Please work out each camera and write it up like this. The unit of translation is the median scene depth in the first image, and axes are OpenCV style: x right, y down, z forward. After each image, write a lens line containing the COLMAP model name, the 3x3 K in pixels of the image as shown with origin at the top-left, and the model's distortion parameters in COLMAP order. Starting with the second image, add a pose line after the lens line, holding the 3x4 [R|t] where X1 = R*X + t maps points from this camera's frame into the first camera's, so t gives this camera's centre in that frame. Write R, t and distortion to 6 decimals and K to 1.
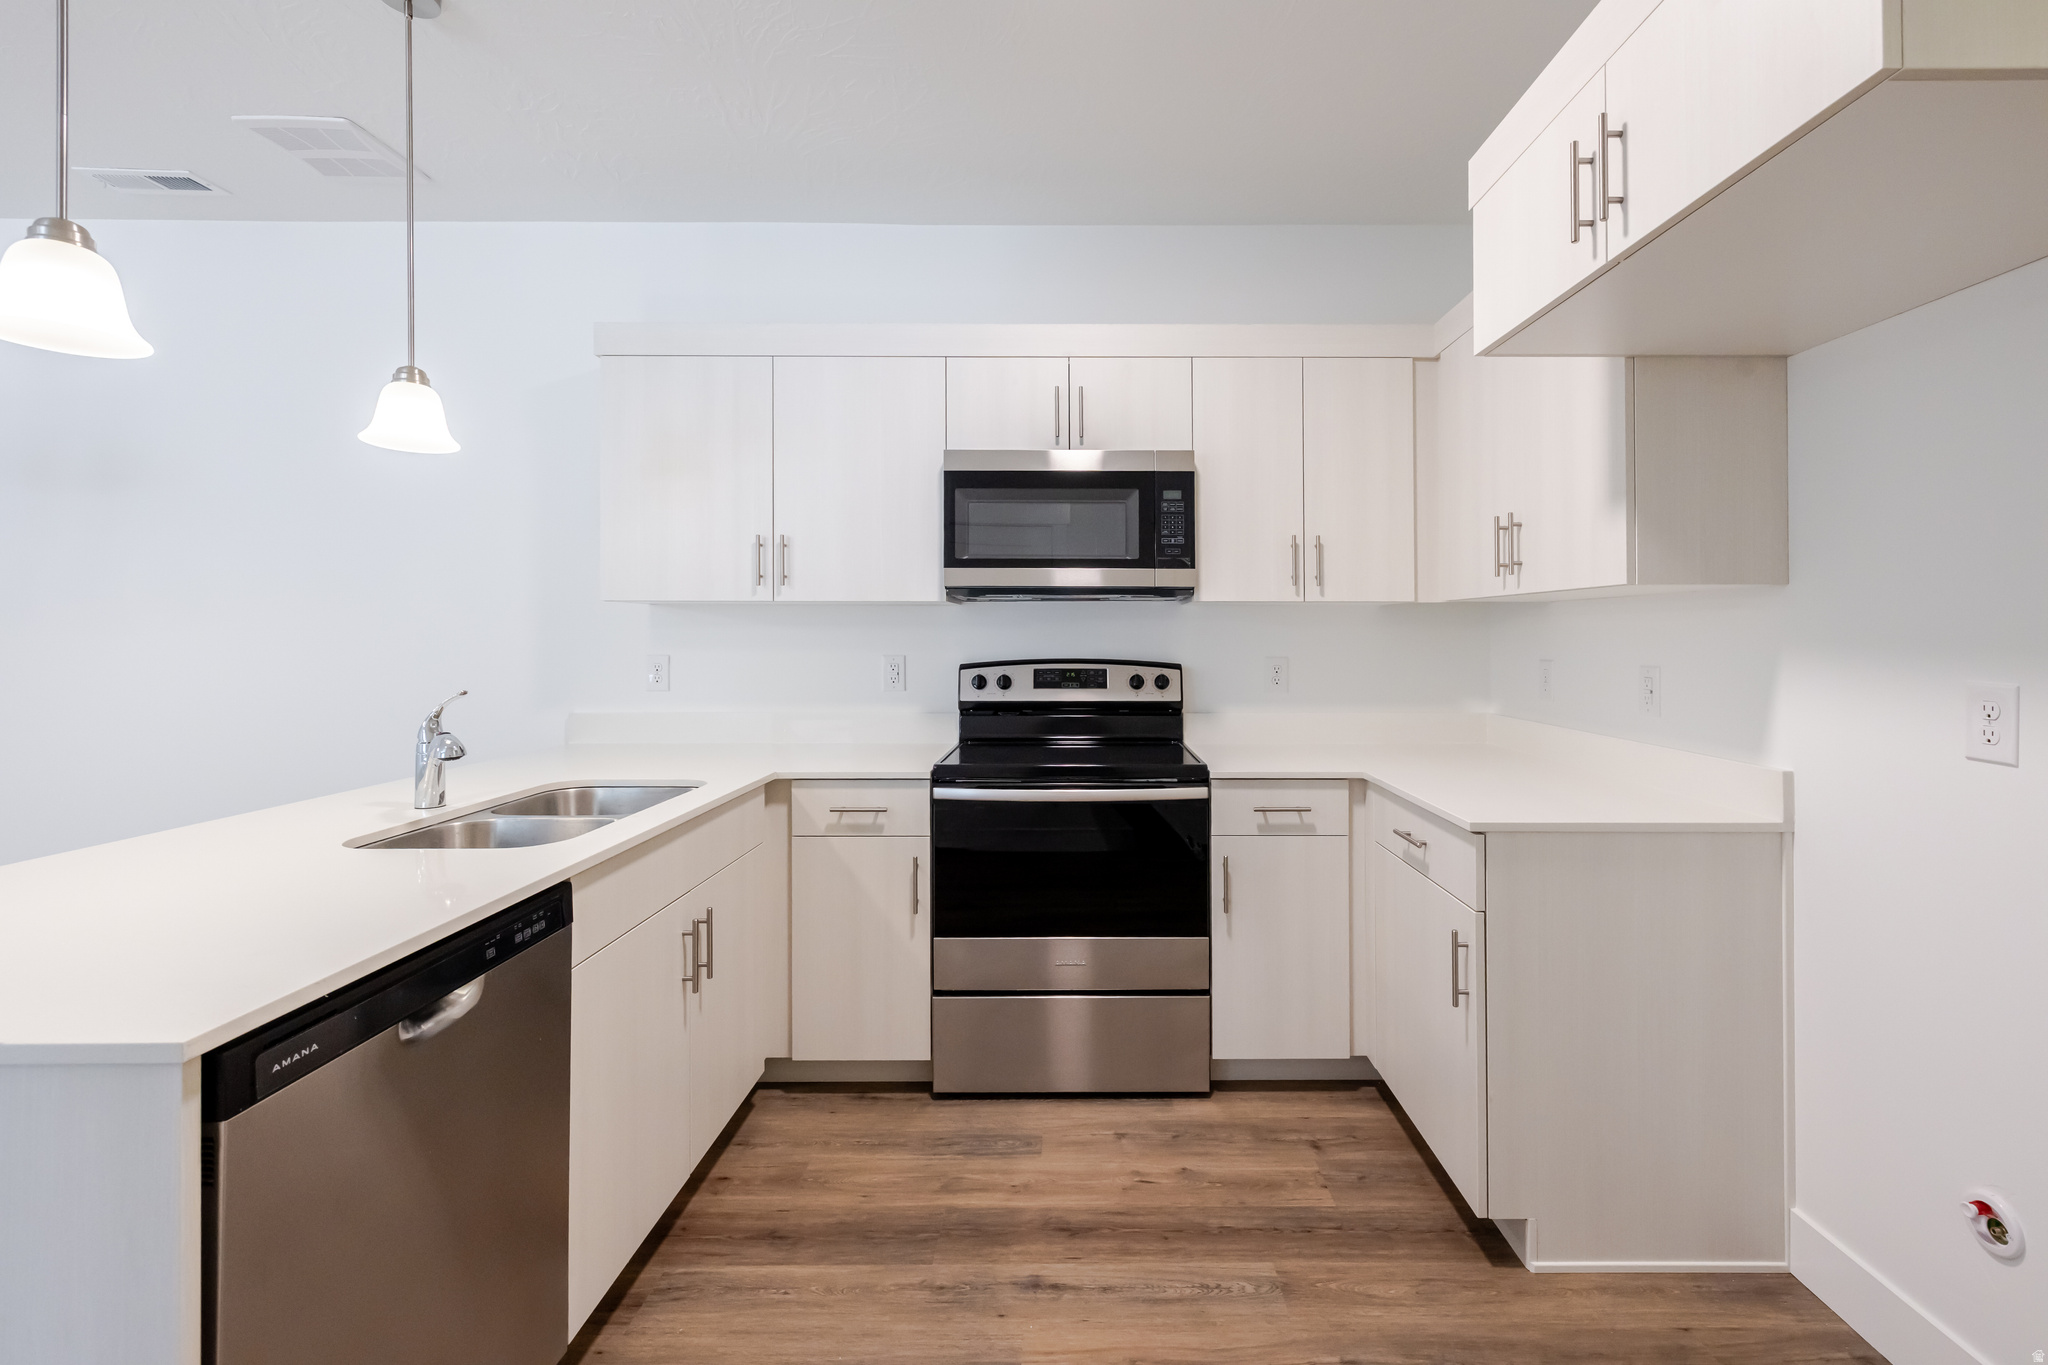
lens RADIAL K [[882.5, 0, 1079.8], [0, 882.5, 632.6], [0, 0, 1]] dist [-0.000751, -0.000158]
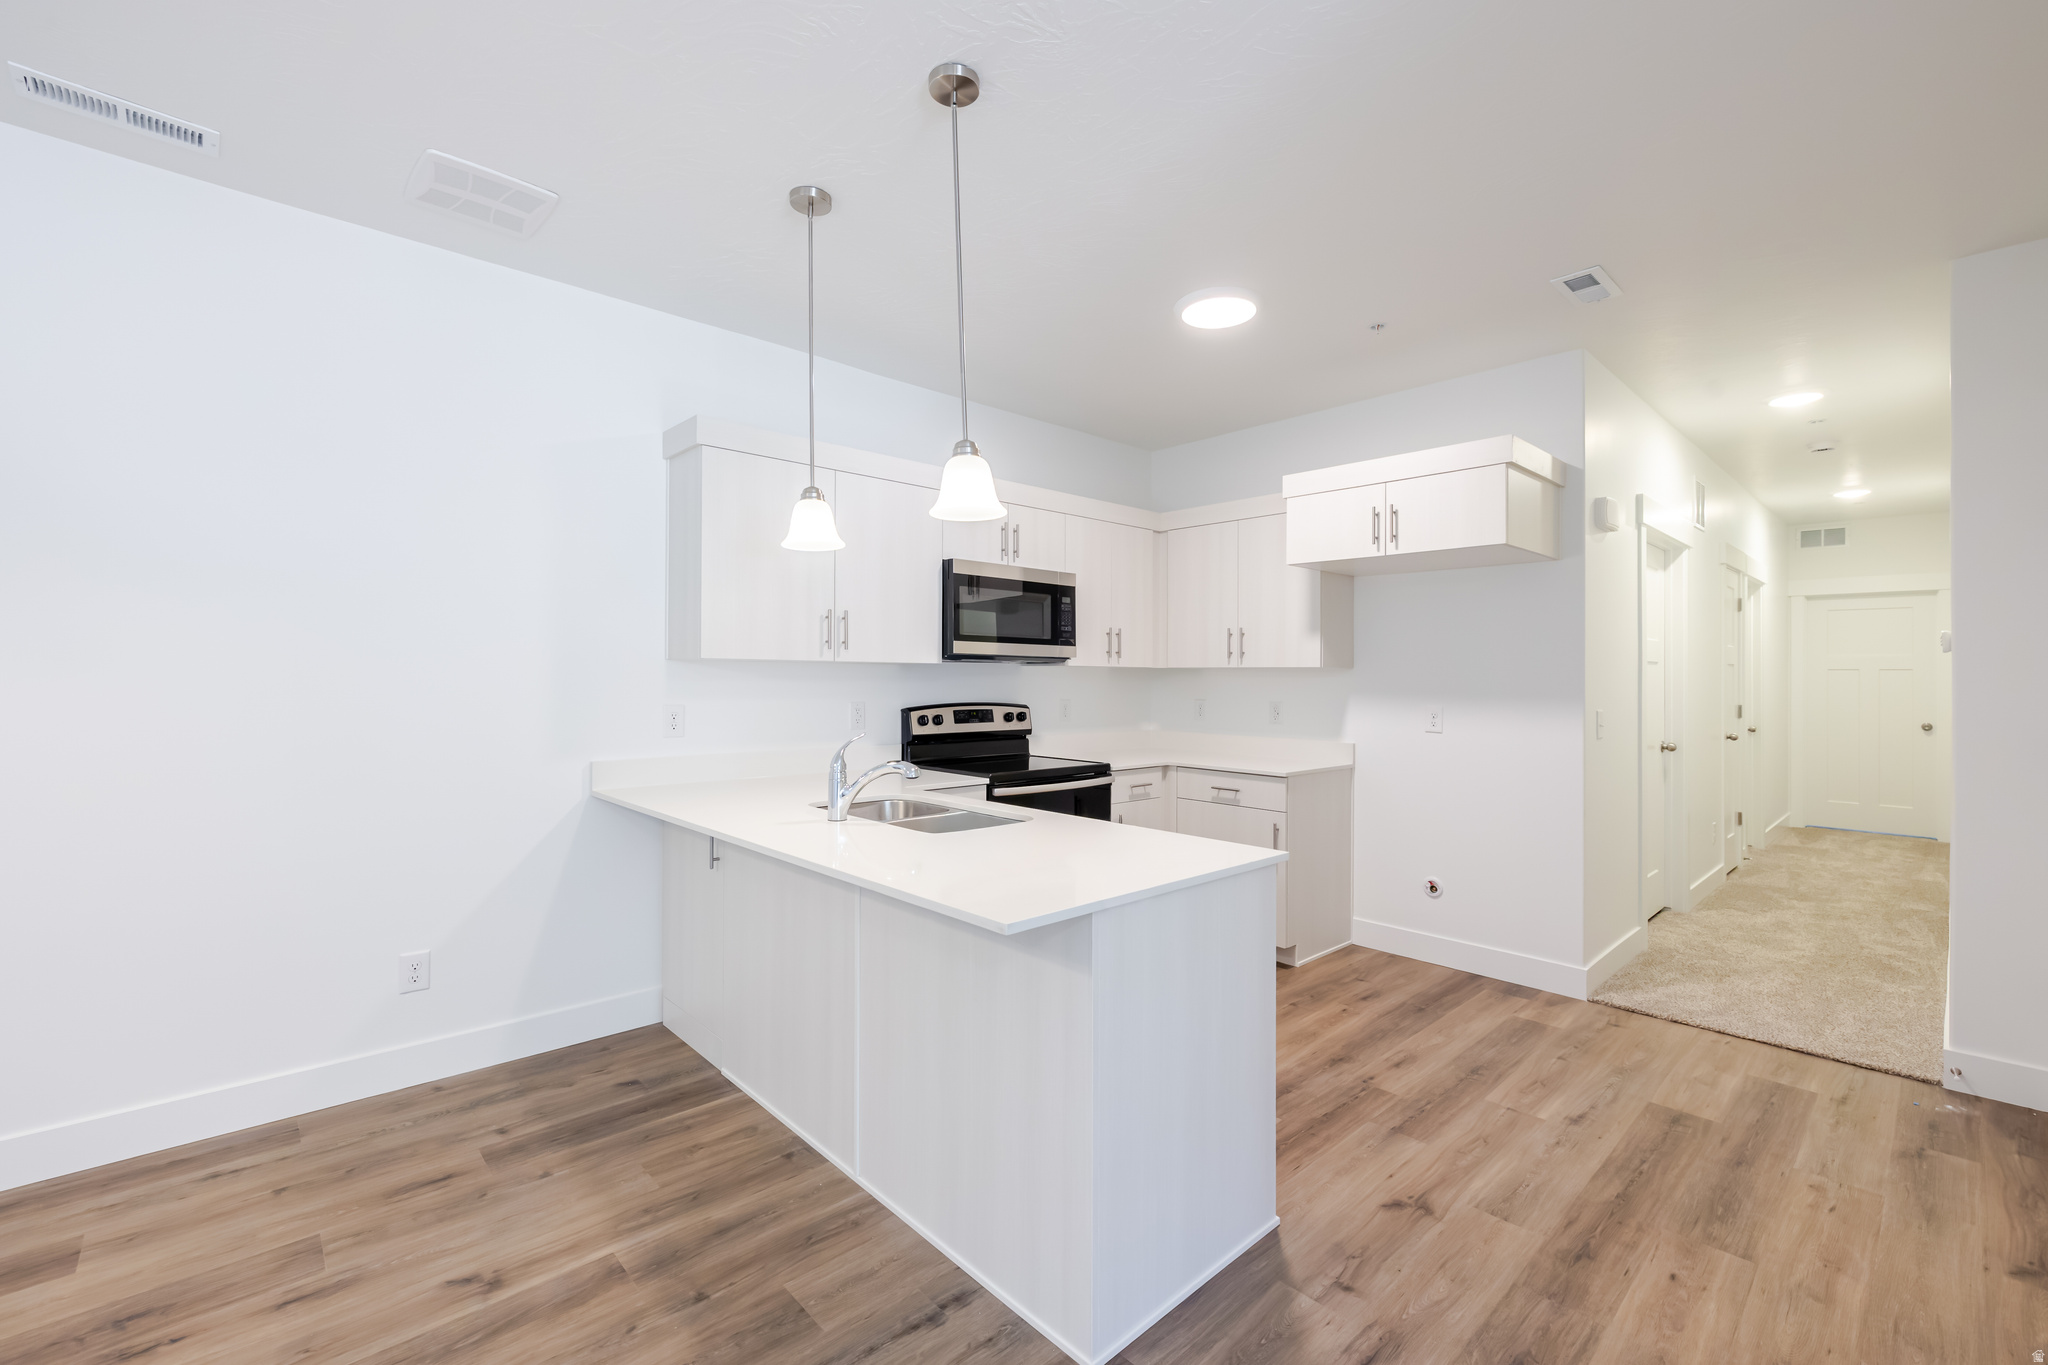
lens RADIAL K [[859.6, 0, 1024.0], [0, 859.6, 682.5], [0, 0, 1]] dist [0.001879, 0.000153]
pose [[0.741150, -0.000021, 0.671340, -0.982343], [-0.008132, 0.999926, 0.009009, -0.018152], [-0.671291, -0.012137, 0.741095, -0.112125]]
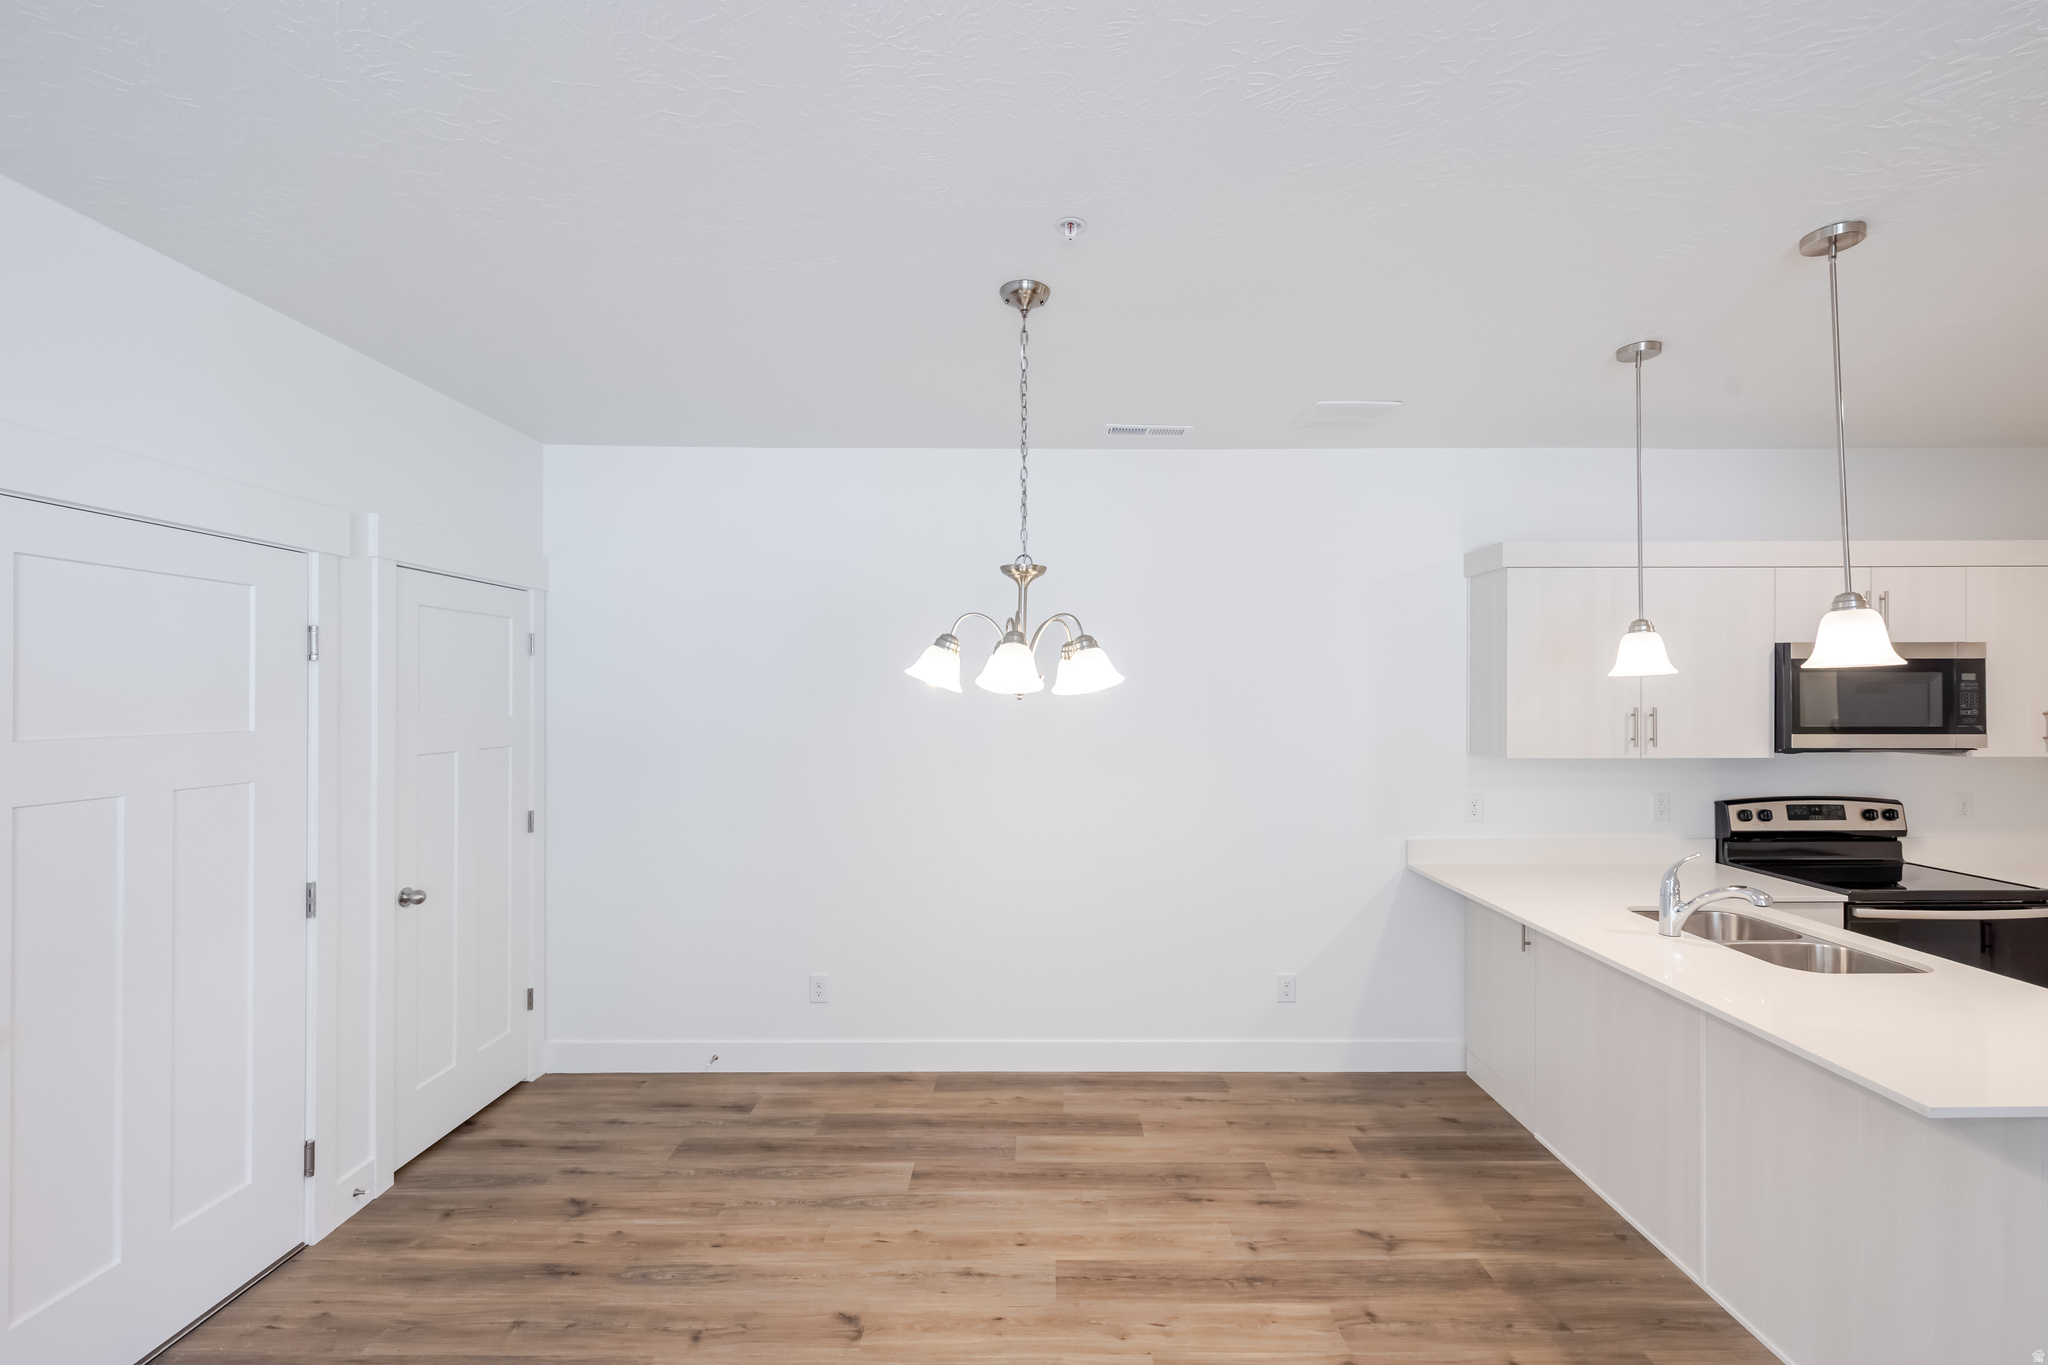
lens RADIAL K [[878.7, 0, 1055.5], [0, 878.7, 701.9], [0, 0, 1]] dist [0.000427, 0.000343]
pose [[0.999994, -0.003386, -0.000758, -1.198431], [0.003394, 0.999939, 0.010526, -0.134048], [0.000722, -0.010529, 0.999944, -0.279618]]
